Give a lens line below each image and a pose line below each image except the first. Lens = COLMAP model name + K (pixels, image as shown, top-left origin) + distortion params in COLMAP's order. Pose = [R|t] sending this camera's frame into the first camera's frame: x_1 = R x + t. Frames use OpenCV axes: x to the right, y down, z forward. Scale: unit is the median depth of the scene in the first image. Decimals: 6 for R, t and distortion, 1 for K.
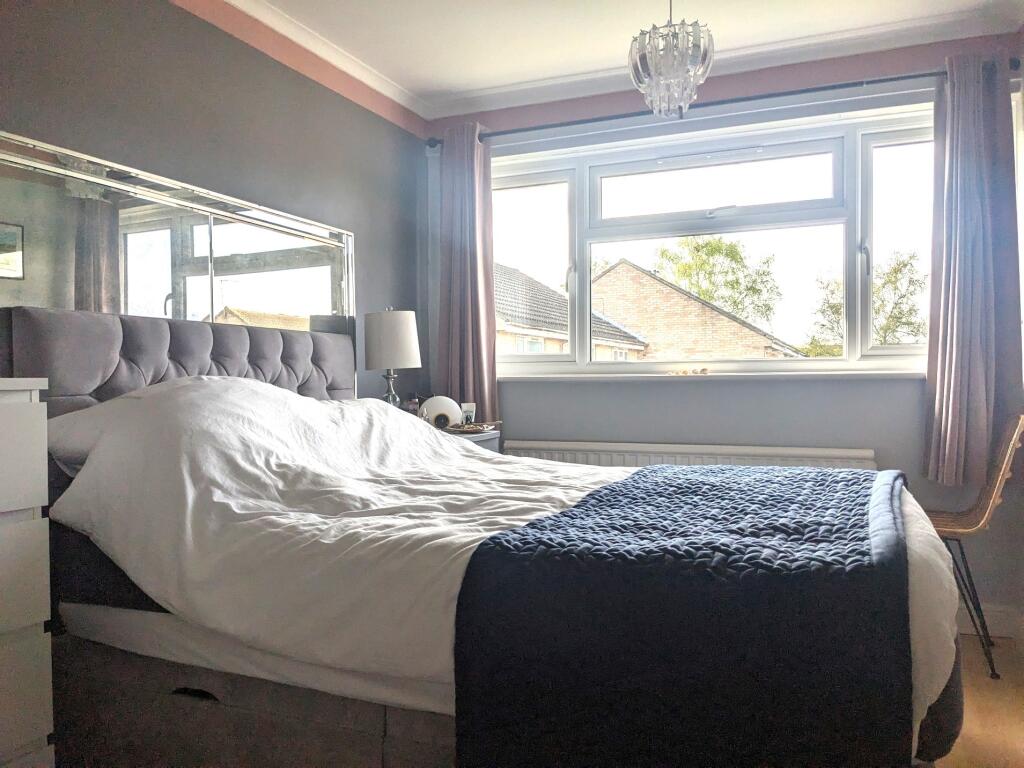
lens RADIAL K [[812.3, 0, 505.8], [0, 812.3, 383.6], [0, 0, 1]] dist [0.079111, -0.139509]
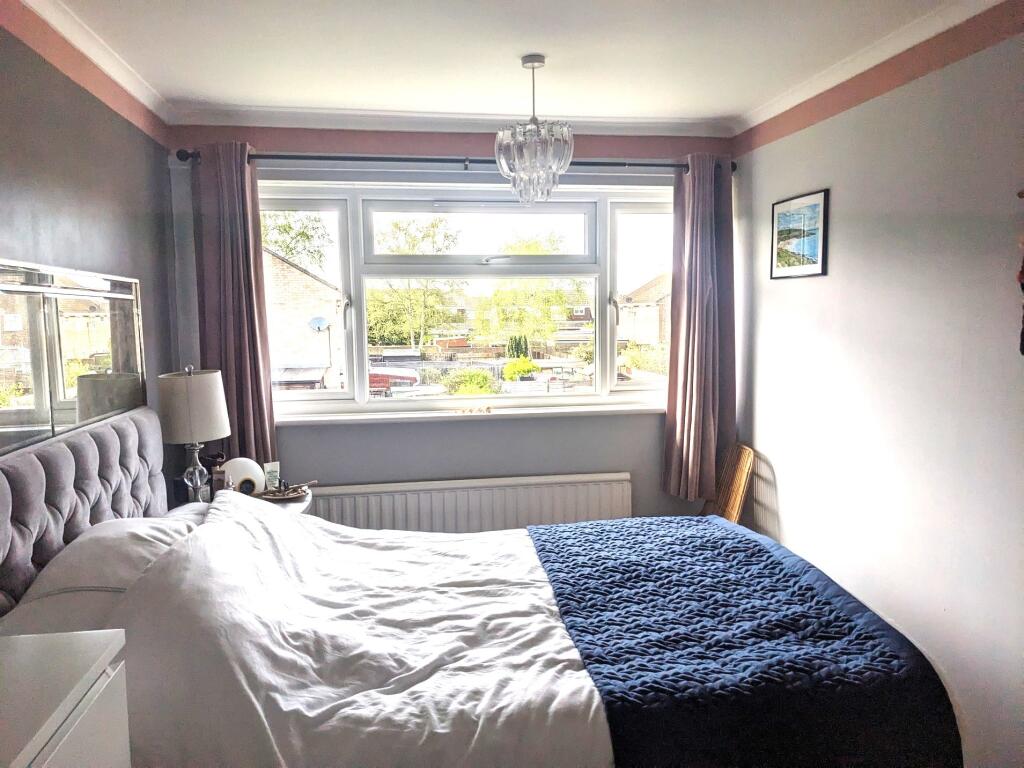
lens RADIAL K [[812.3, 0, 505.8], [0, 812.3, 383.6], [0, 0, 1]] dist [0.079111, -0.139509]
pose [[0.844593, -0.053914, 0.532687, -0.315741], [0.010076, 0.996341, 0.084866, -0.143468], [-0.535314, -0.066310, 0.842046, 0.085949]]
